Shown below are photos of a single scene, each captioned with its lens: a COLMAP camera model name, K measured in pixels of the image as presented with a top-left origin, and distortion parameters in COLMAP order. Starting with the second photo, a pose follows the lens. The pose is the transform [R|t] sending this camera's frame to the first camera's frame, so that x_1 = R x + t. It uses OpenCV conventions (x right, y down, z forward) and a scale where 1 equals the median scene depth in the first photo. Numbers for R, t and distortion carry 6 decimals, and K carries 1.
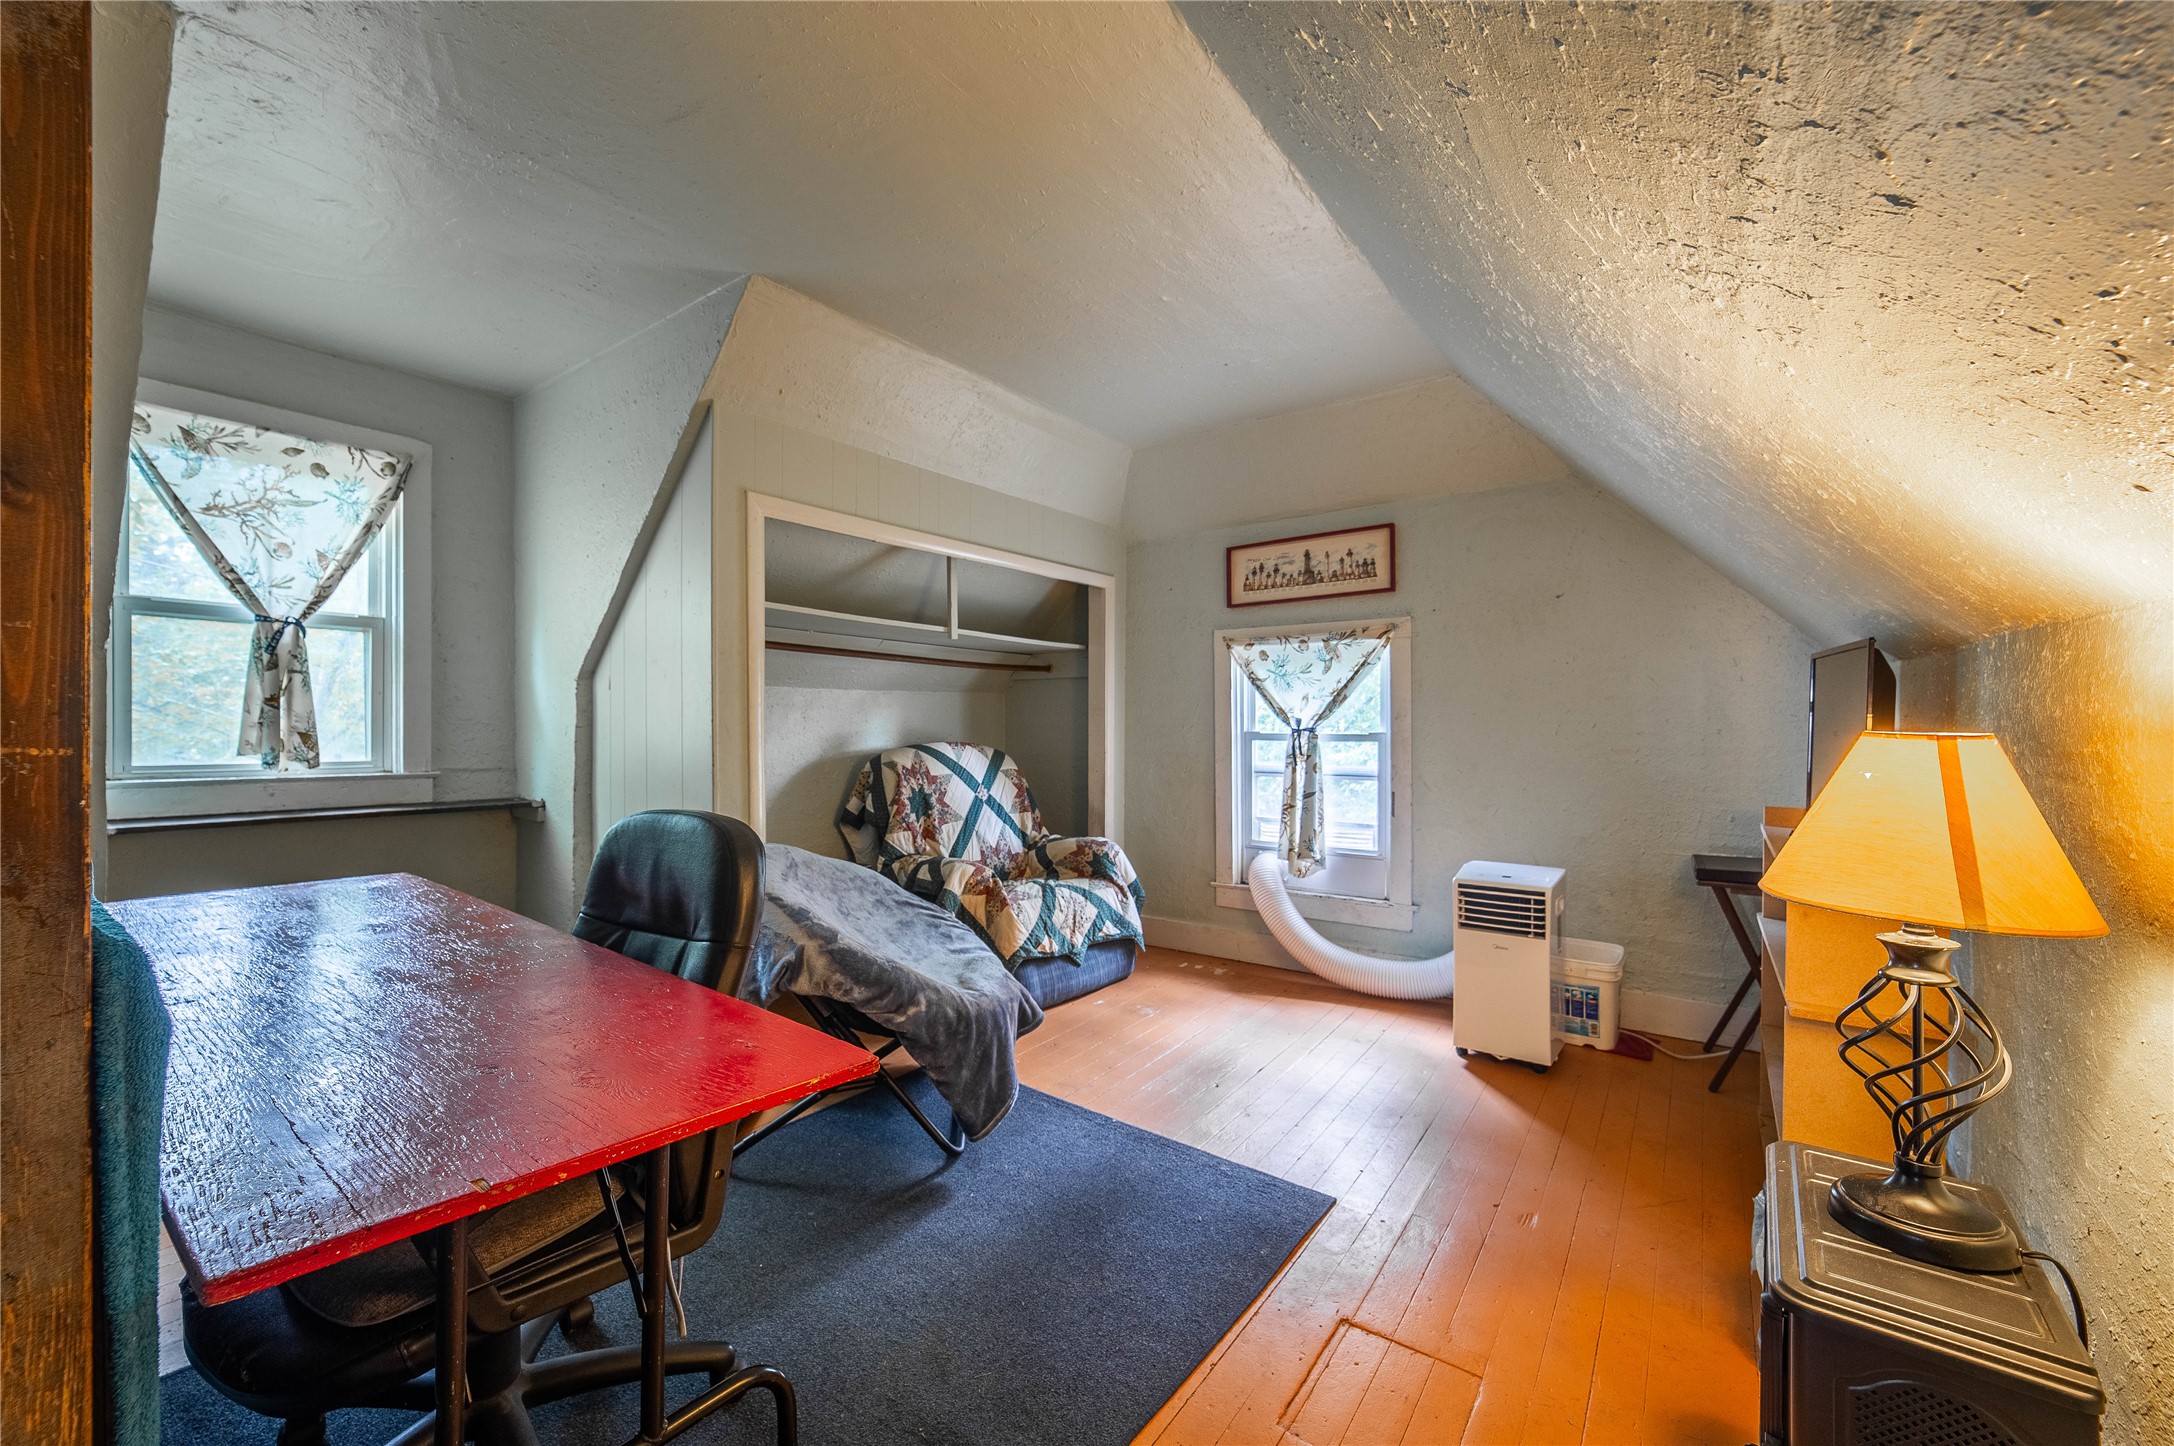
lens RADIAL K [[852.7, 0, 1084.0], [0, 852.7, 730.0], [0, 0, 1]] dist [-0.021616, 0.007509]
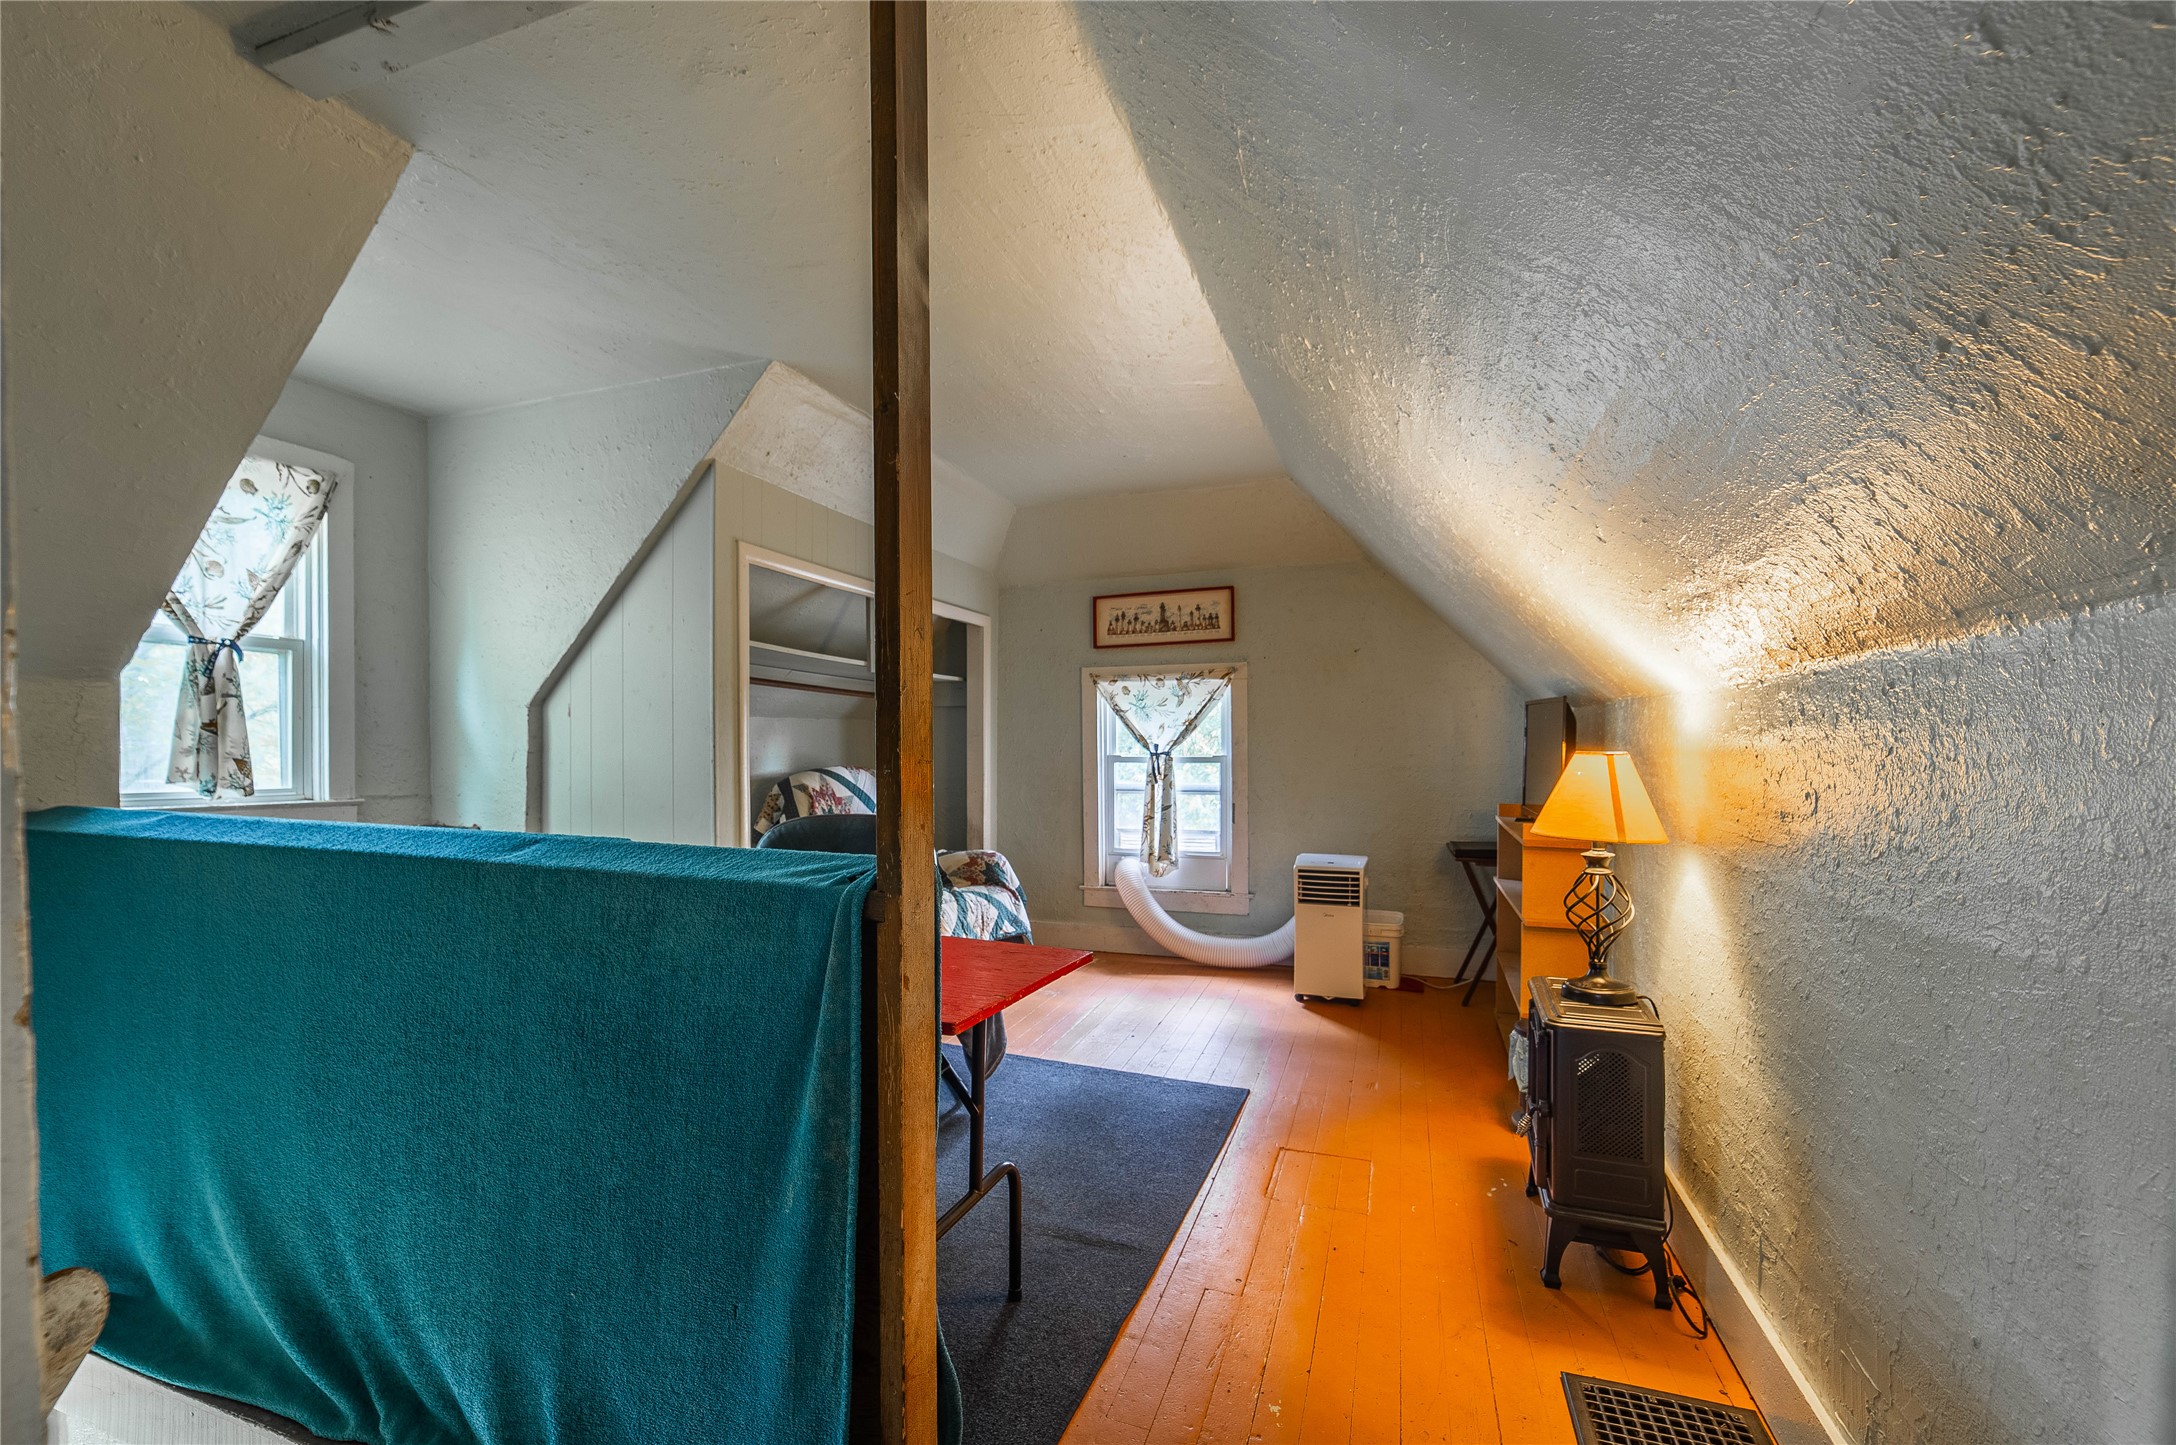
lens RADIAL K [[904.9, 0, 1086.8], [0, 904.9, 758.2], [0, 0, 1]] dist [-0.017739, 0.000194]
pose [[0.956385, -0.004536, 0.292075, -0.269253], [0.003488, 0.999985, 0.004109, 0.001071], [-0.292090, -0.002911, 0.956386, -0.234991]]
